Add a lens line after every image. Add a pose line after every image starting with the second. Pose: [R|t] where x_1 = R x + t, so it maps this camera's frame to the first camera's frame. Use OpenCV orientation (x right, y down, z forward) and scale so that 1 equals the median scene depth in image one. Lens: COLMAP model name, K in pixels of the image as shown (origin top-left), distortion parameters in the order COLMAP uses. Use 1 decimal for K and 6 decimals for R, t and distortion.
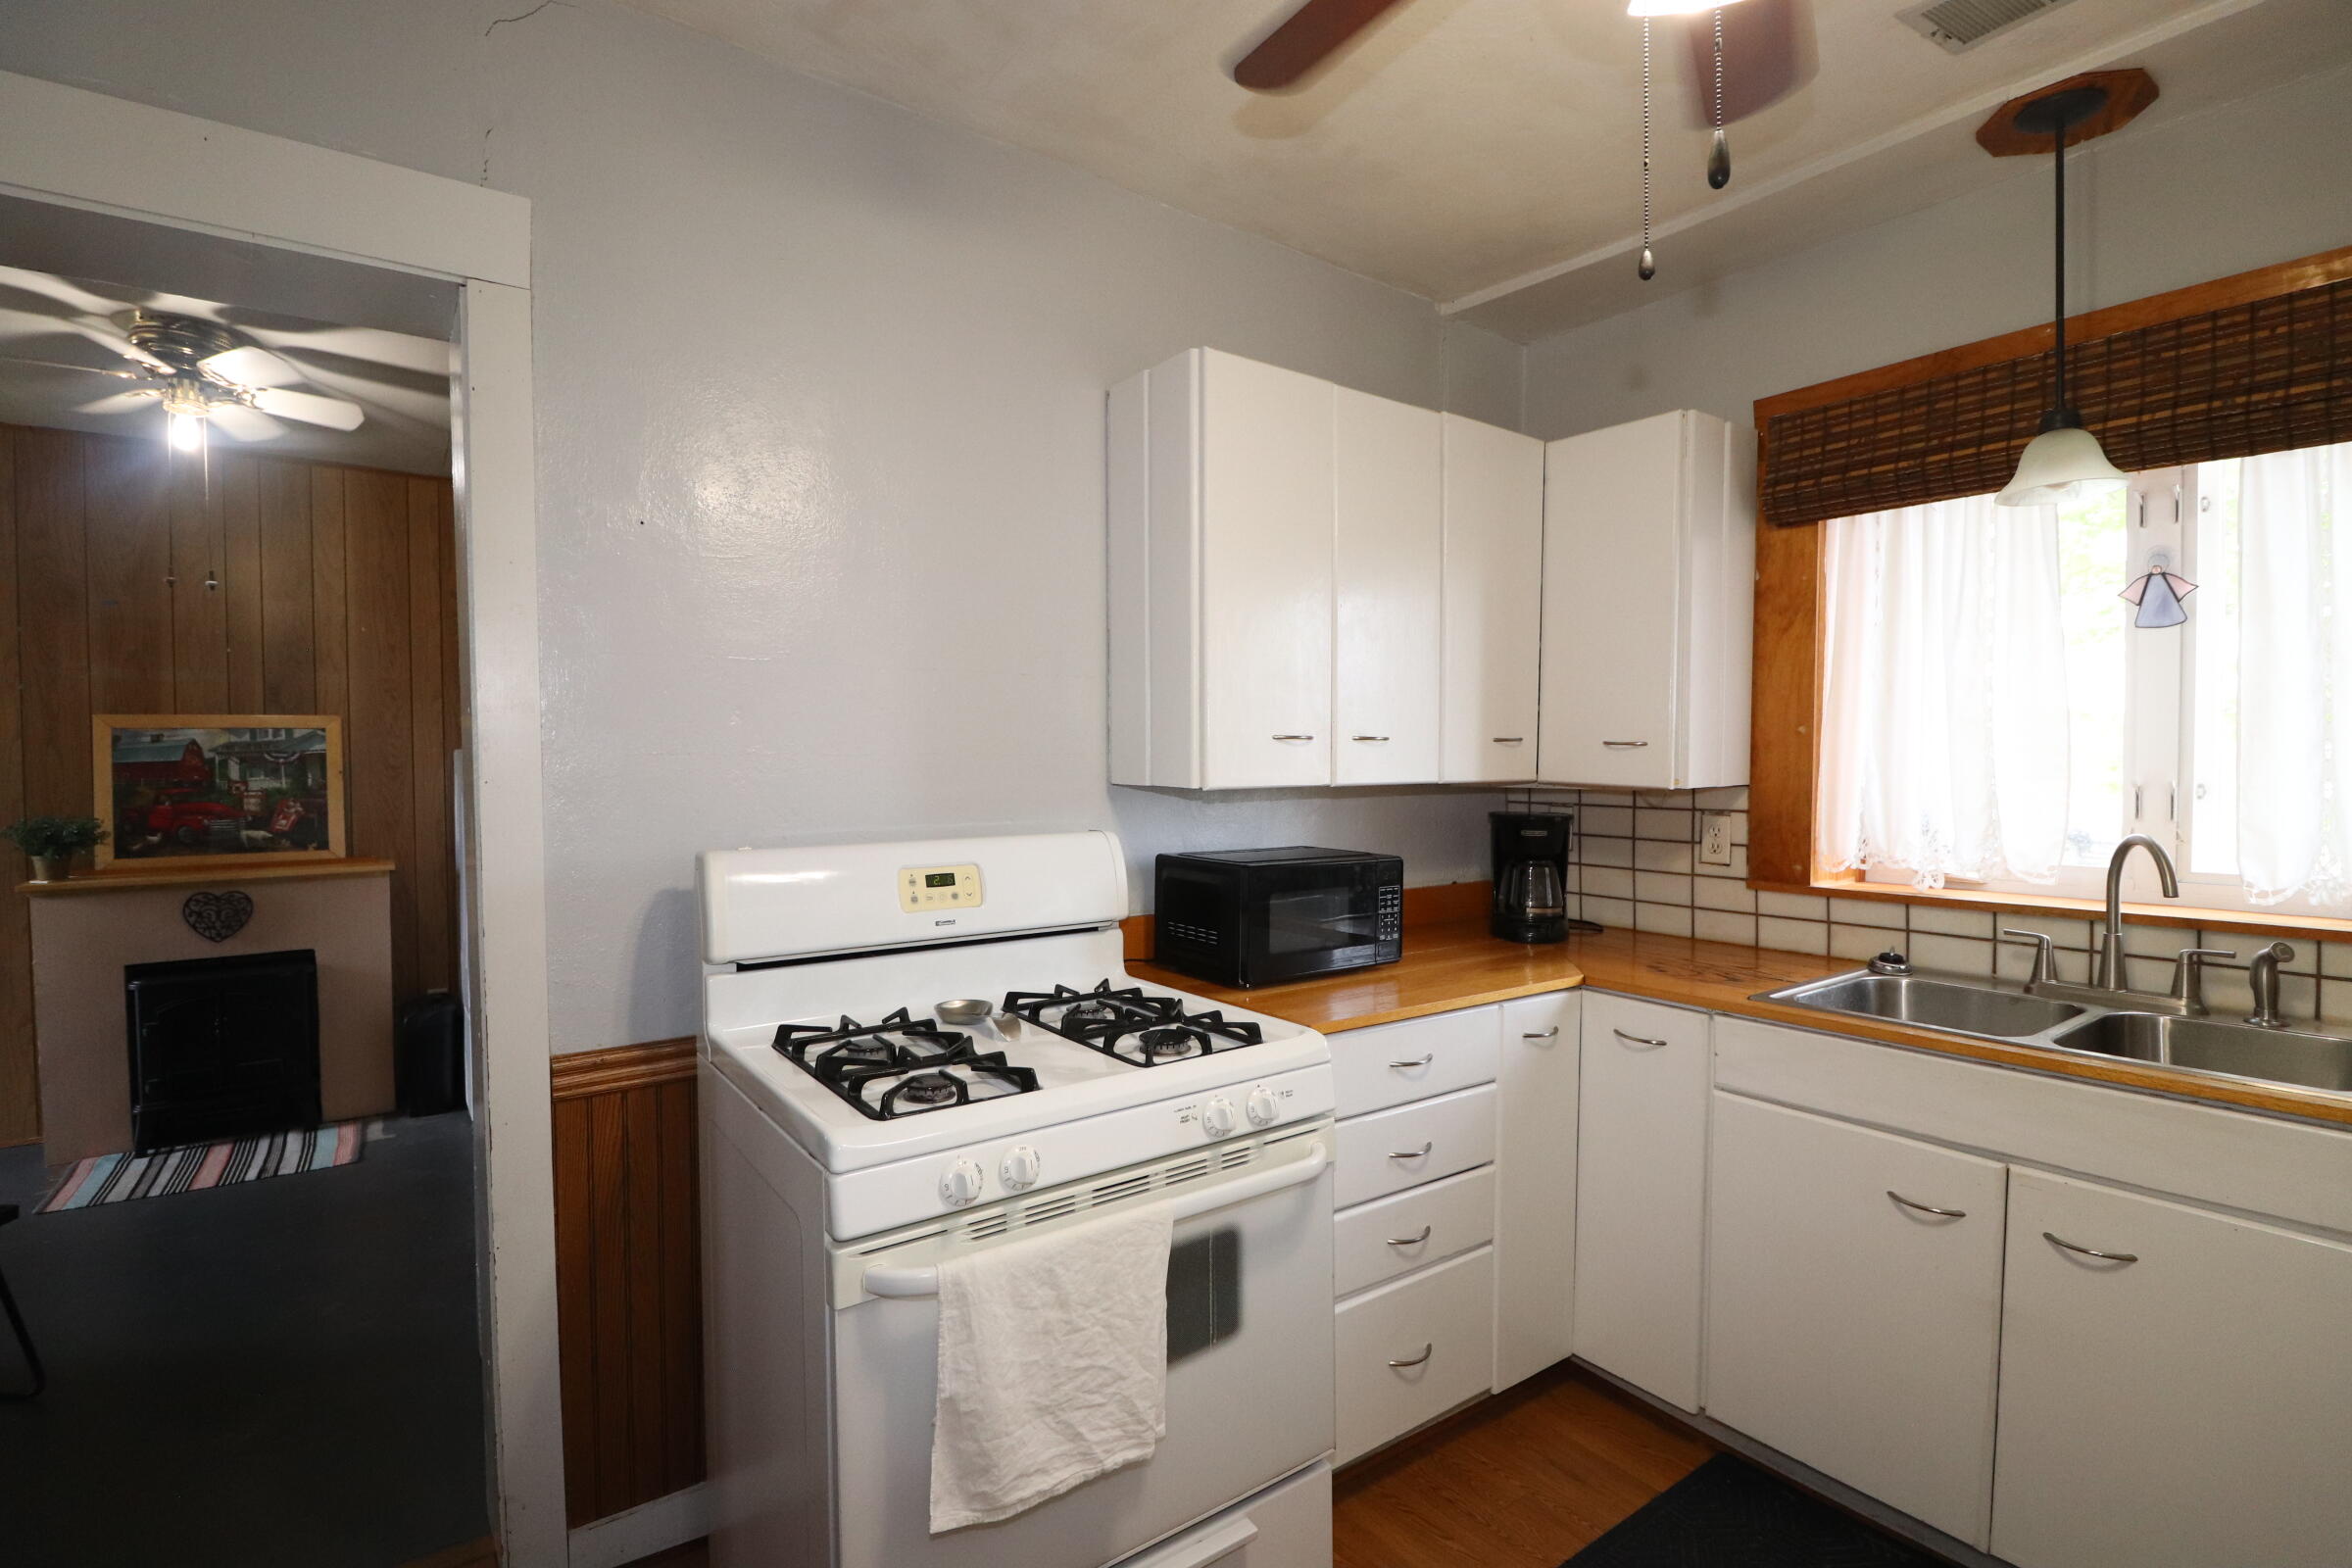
lens RADIAL K [[1099.5, 0, 1159.9], [0, 1099.5, 789.8], [0, 0, 1]] dist [-0.000283, -0.010402]
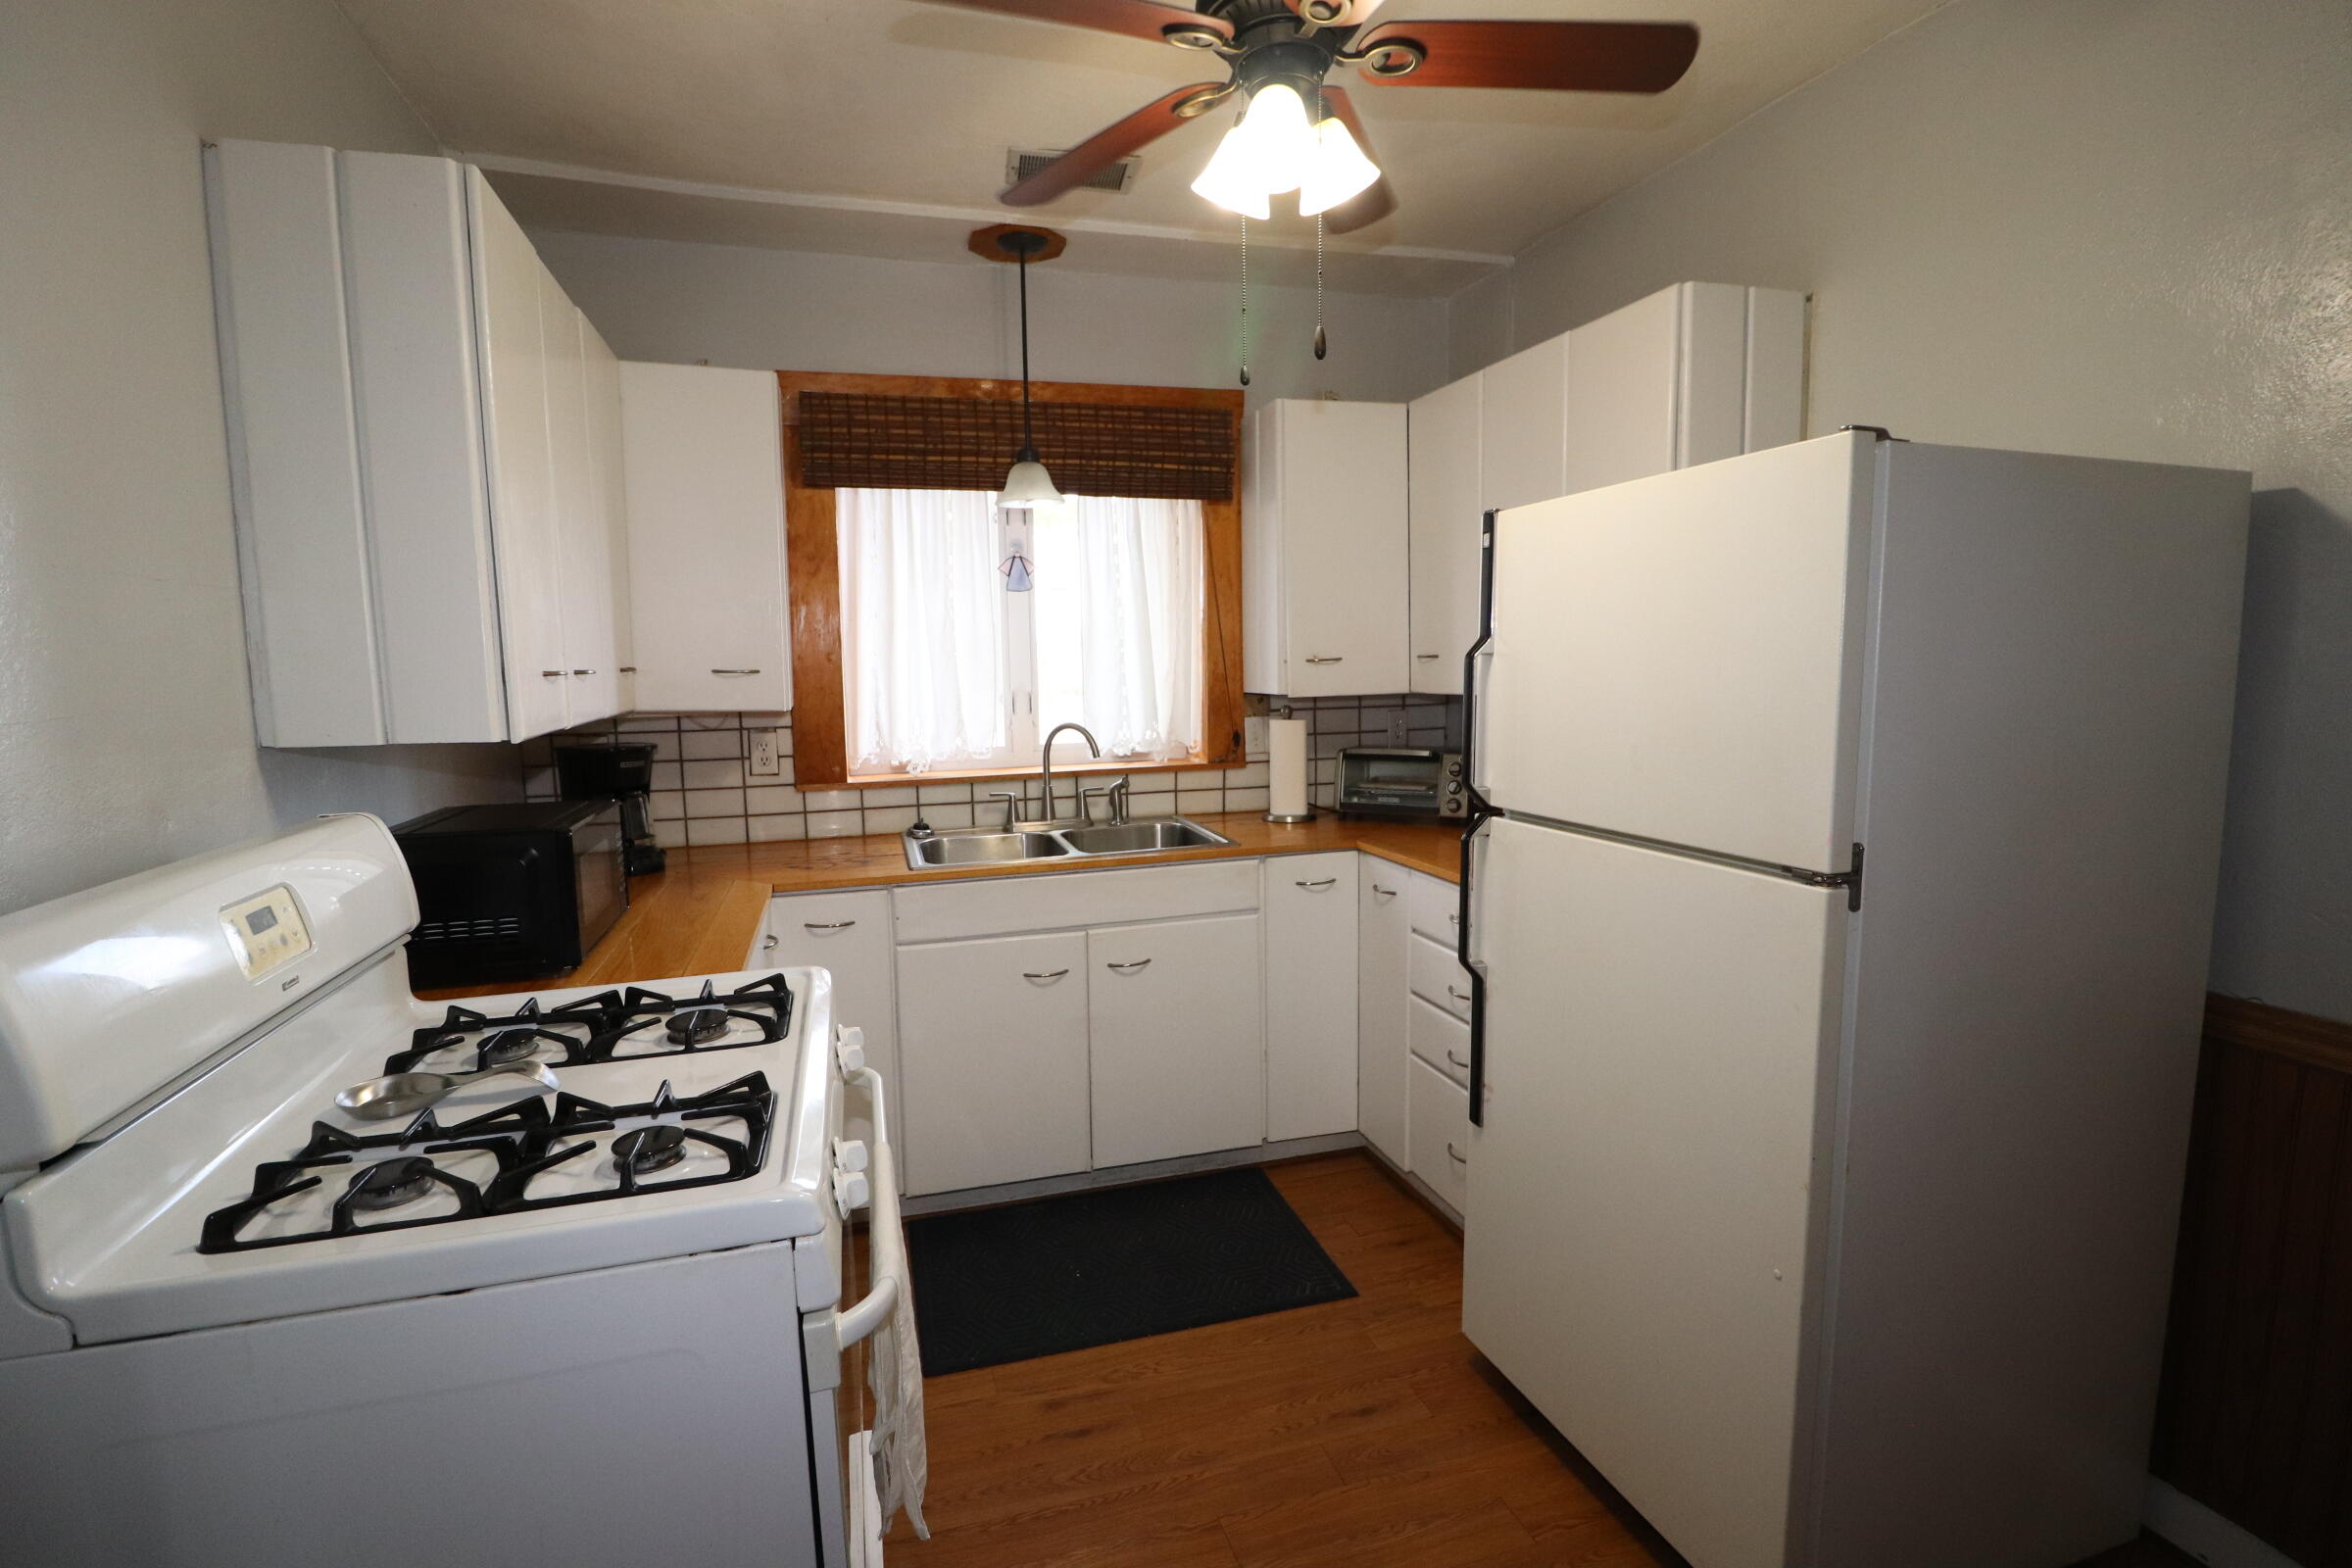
lens RADIAL K [[1099.5, 0, 1159.9], [0, 1099.5, 789.8], [0, 0, 1]] dist [-0.000283, -0.010402]
pose [[0.324217, -0.120800, 0.938238, -0.984156], [0.047143, 0.992644, 0.111514, -0.057404], [-0.944807, 0.008076, 0.327527, 0.521576]]
